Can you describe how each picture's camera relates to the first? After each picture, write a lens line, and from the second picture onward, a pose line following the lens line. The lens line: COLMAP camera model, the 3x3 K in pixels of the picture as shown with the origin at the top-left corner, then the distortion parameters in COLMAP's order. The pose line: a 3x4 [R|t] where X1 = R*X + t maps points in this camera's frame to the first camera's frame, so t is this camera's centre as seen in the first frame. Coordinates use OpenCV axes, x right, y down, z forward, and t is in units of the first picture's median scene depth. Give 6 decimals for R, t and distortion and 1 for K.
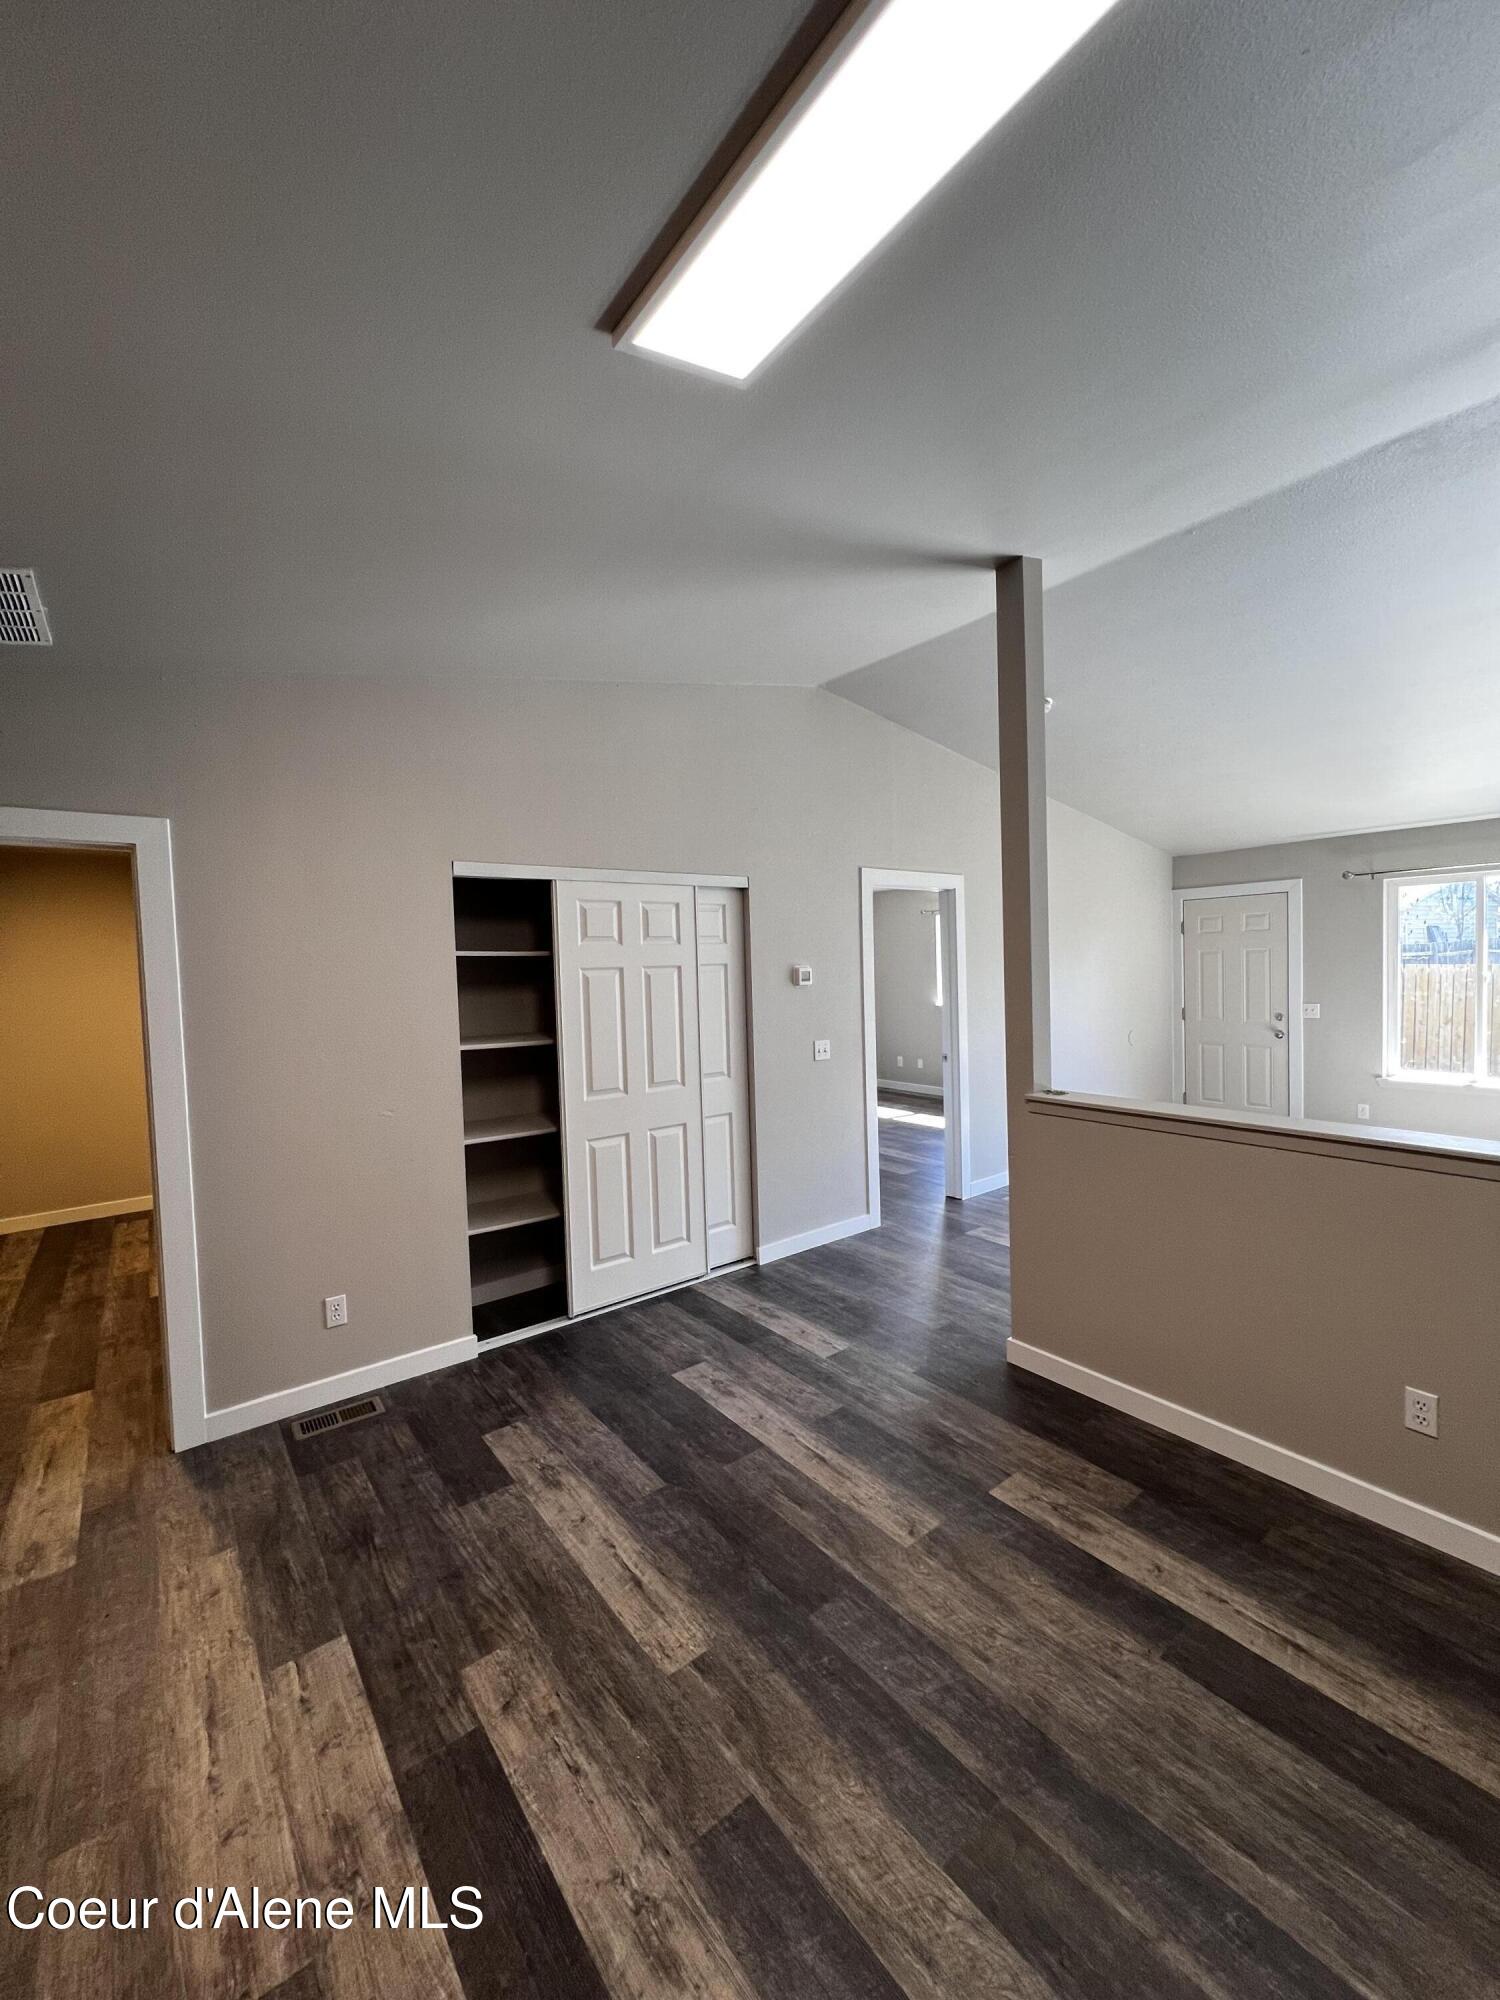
lens RADIAL K [[799.0, 0, 753.8], [0, 799.0, 997.1], [0, 0, 1]] dist [-0.001327, 0.000537]
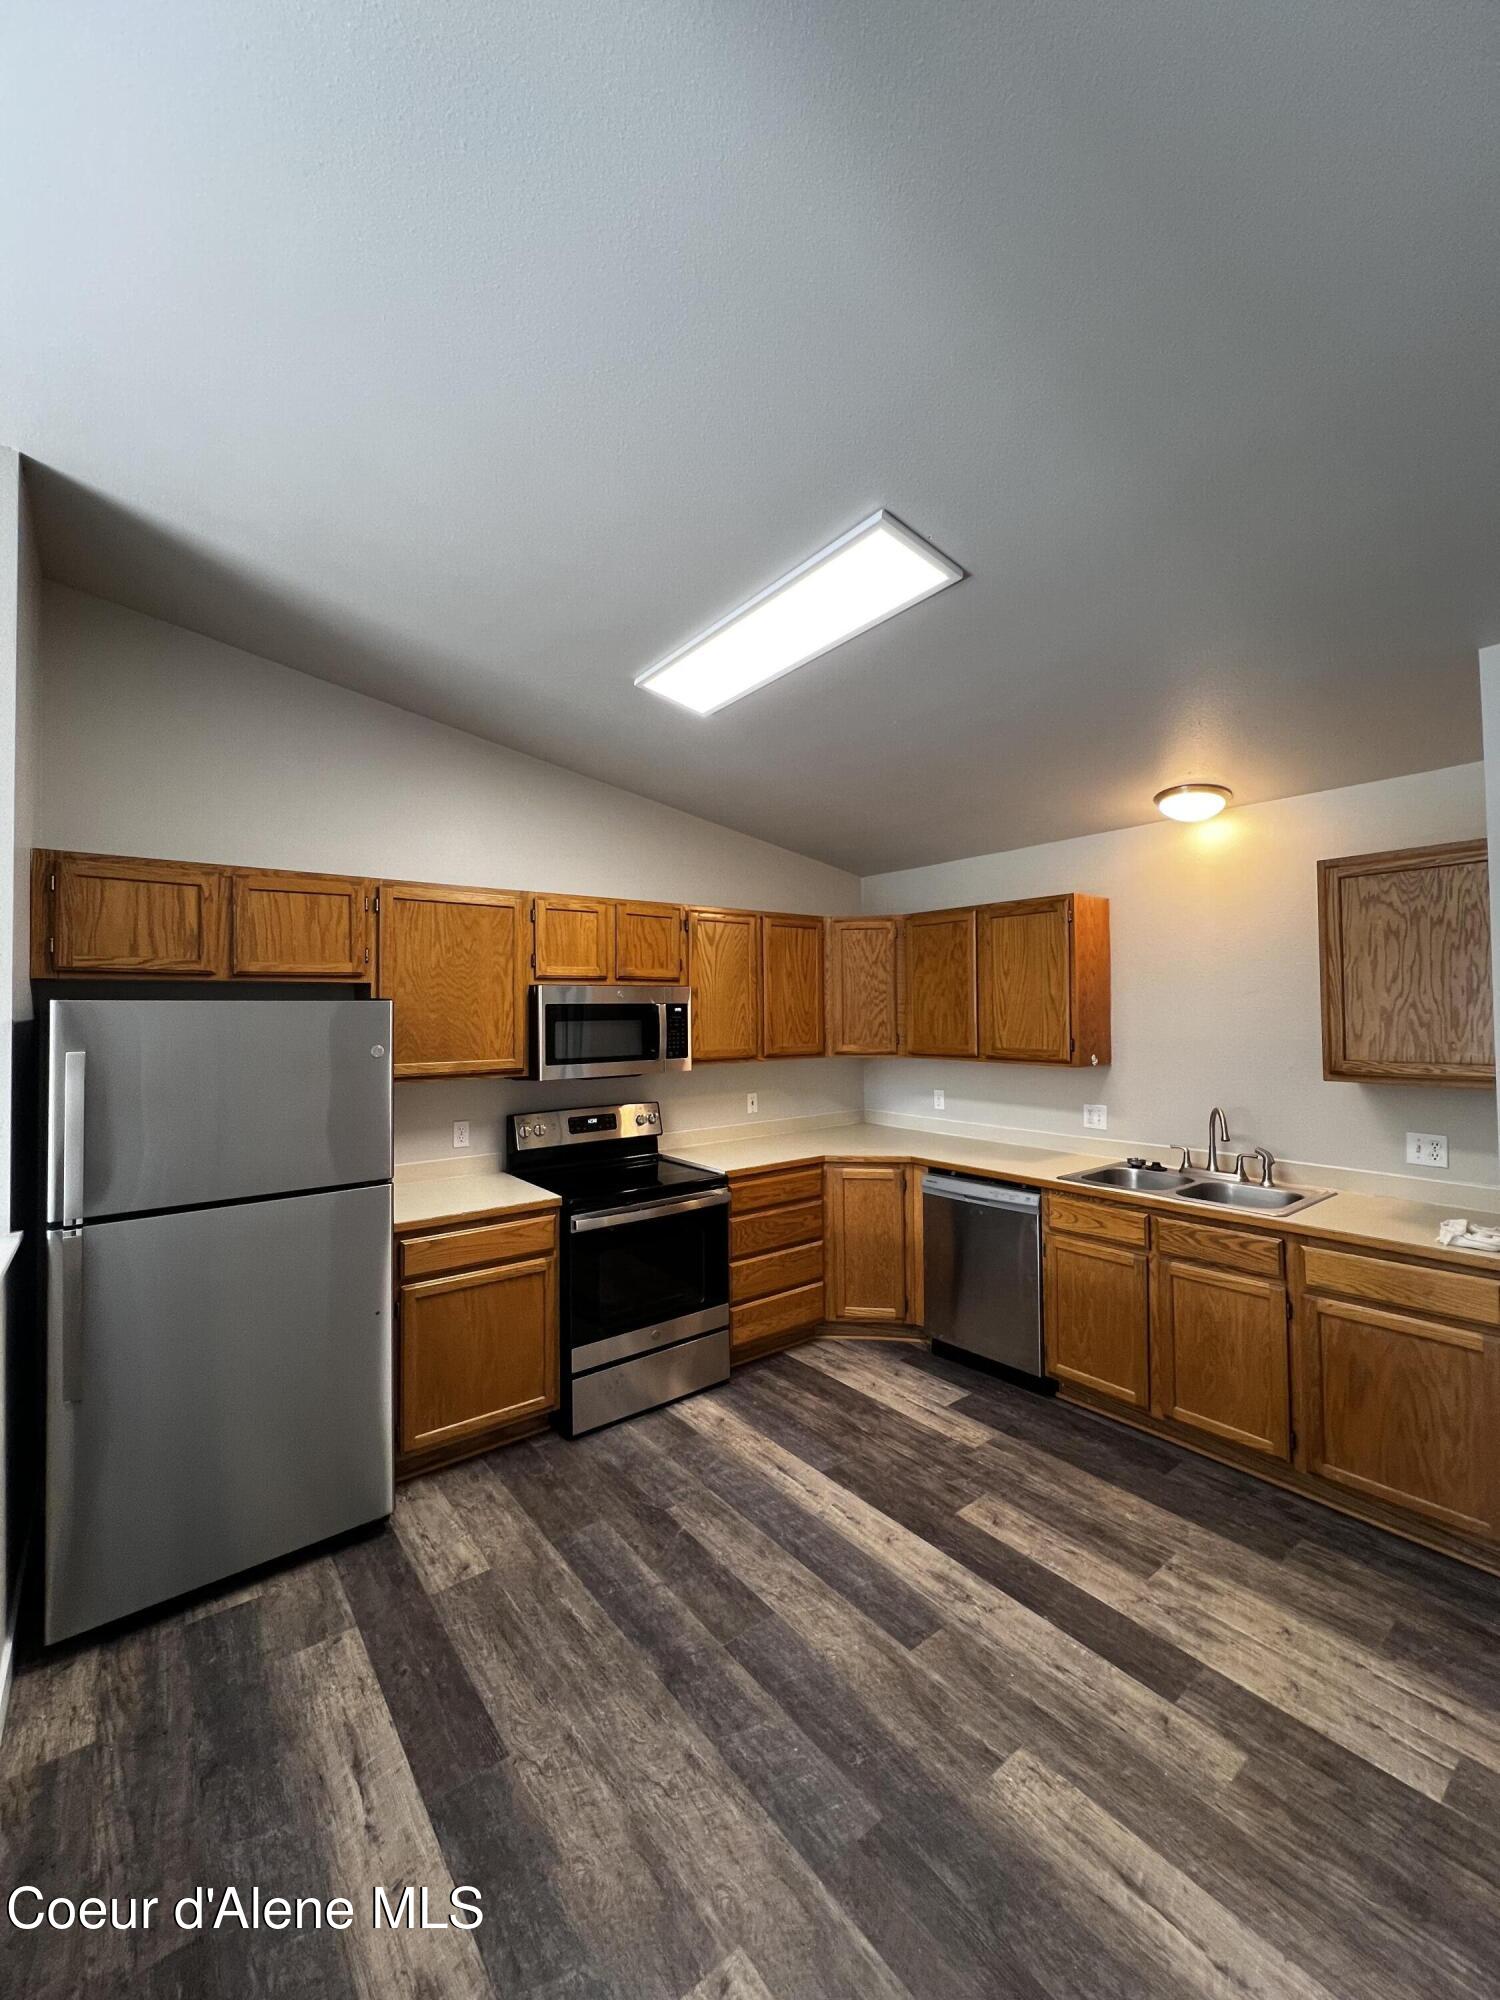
lens RADIAL K [[799.0, 0, 753.8], [0, 799.0, 997.1], [0, 0, 1]] dist [-0.001327, 0.000537]
pose [[-0.999176, 0.040576, -0.000909, 0.181424], [0.040540, 0.998858, 0.025275, -0.095190], [0.001933, 0.025217, -0.999680, 1.954388]]
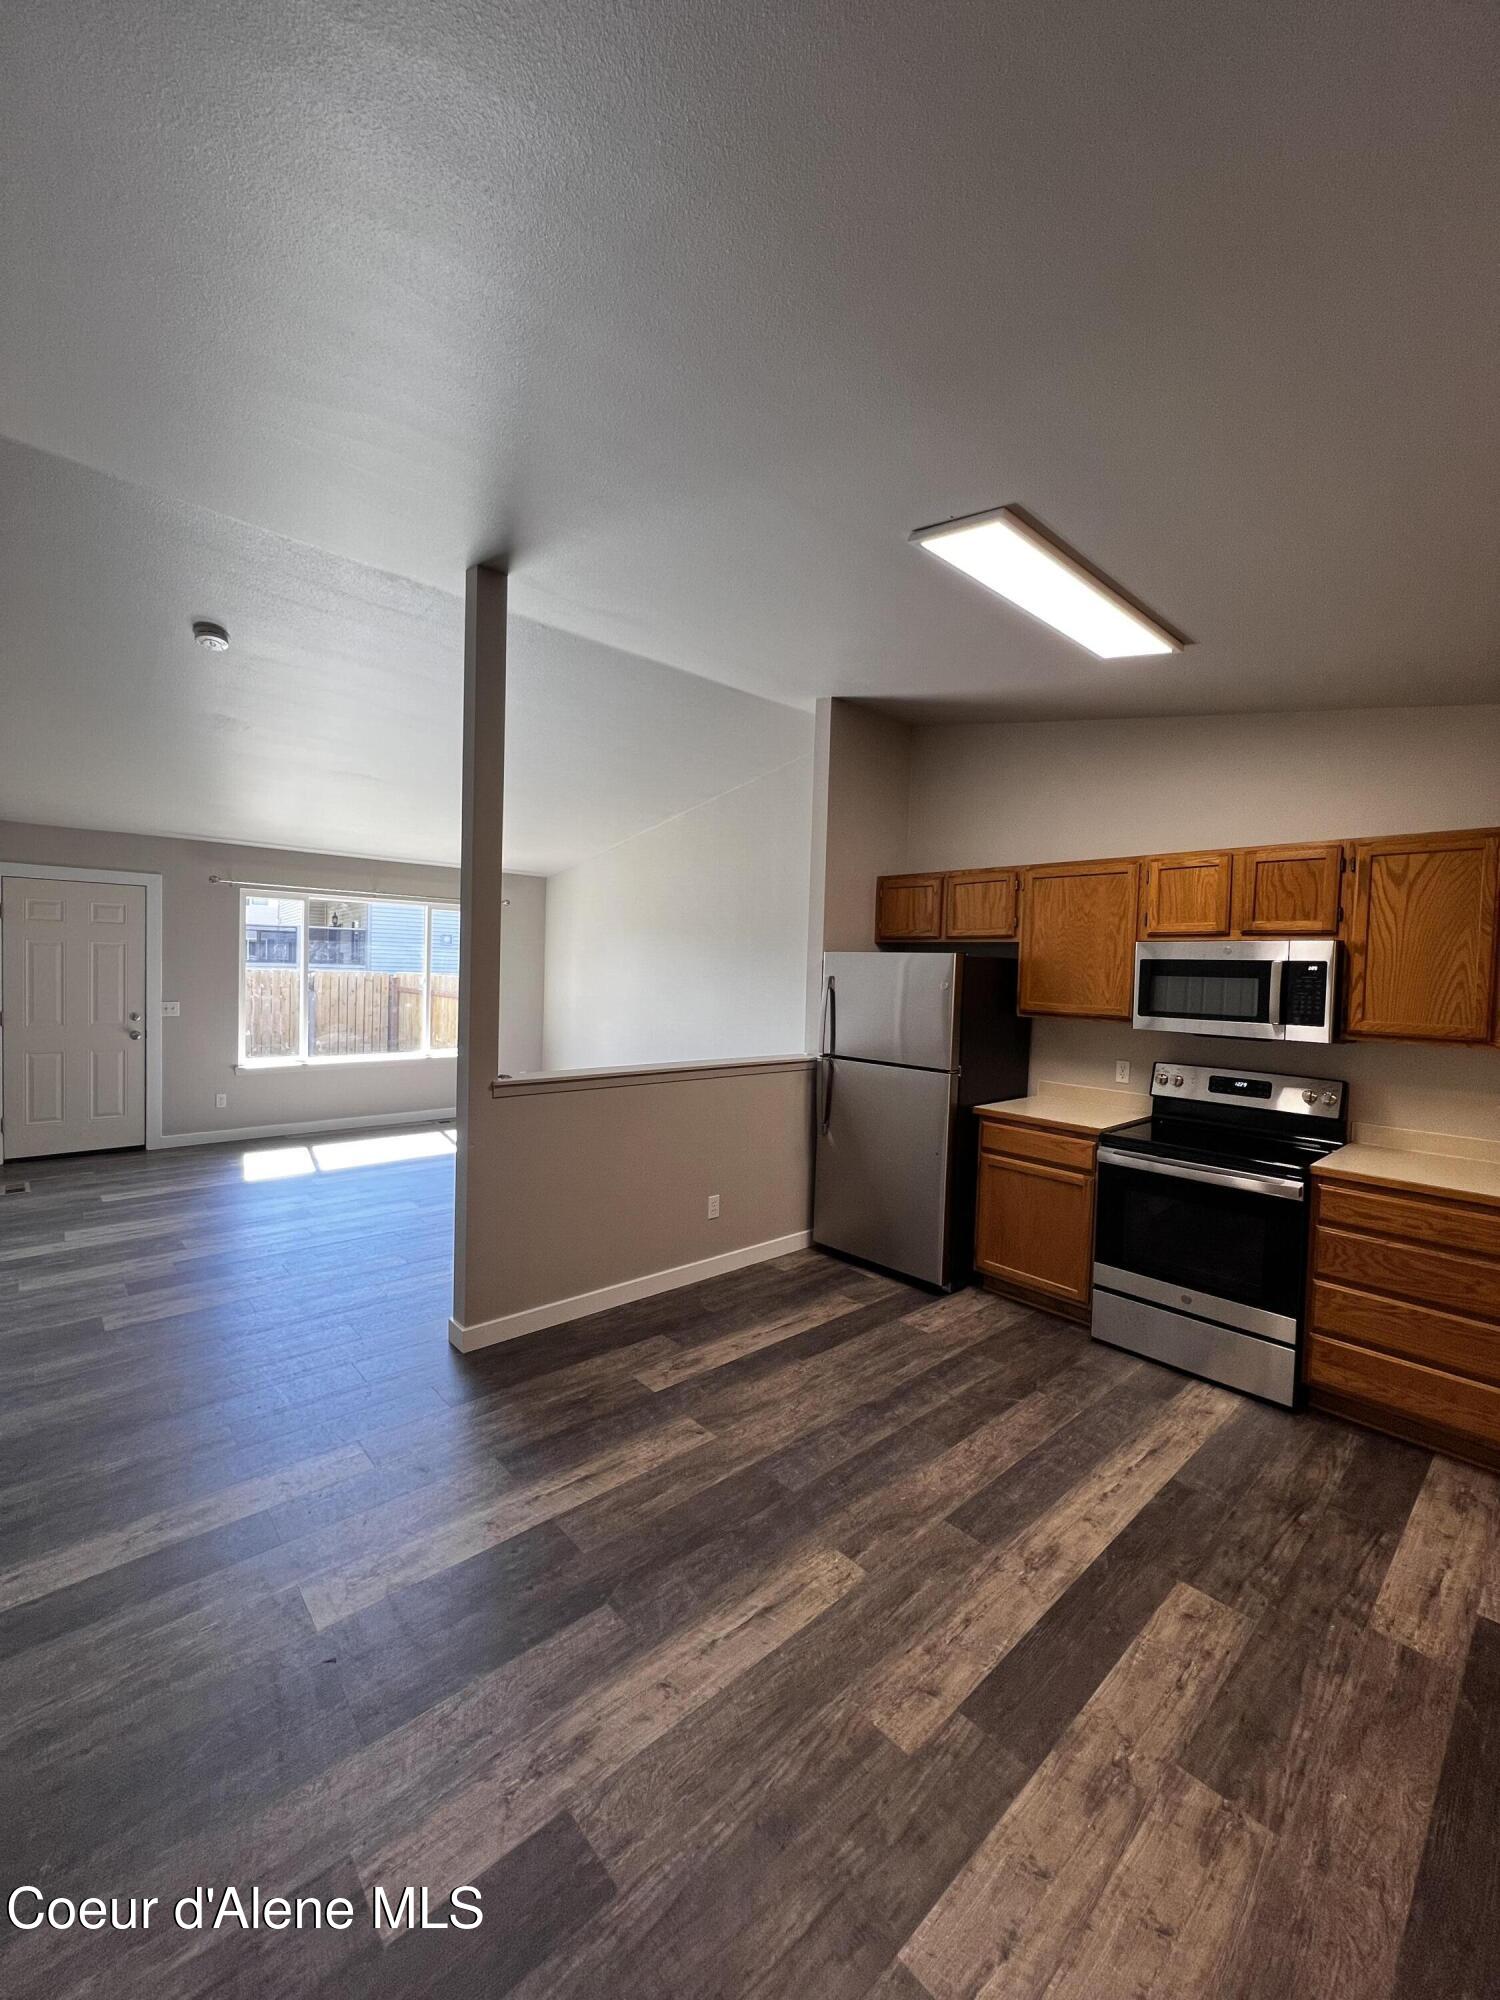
lens RADIAL K [[799.0, 0, 753.8], [0, 799.0, 997.1], [0, 0, 1]] dist [-0.001327, 0.000537]
pose [[-0.084206, -0.008483, 0.996412, -1.236801], [0.013978, 0.999855, 0.009693, 0.009374], [-0.996350, 0.014744, -0.084075, 1.254533]]
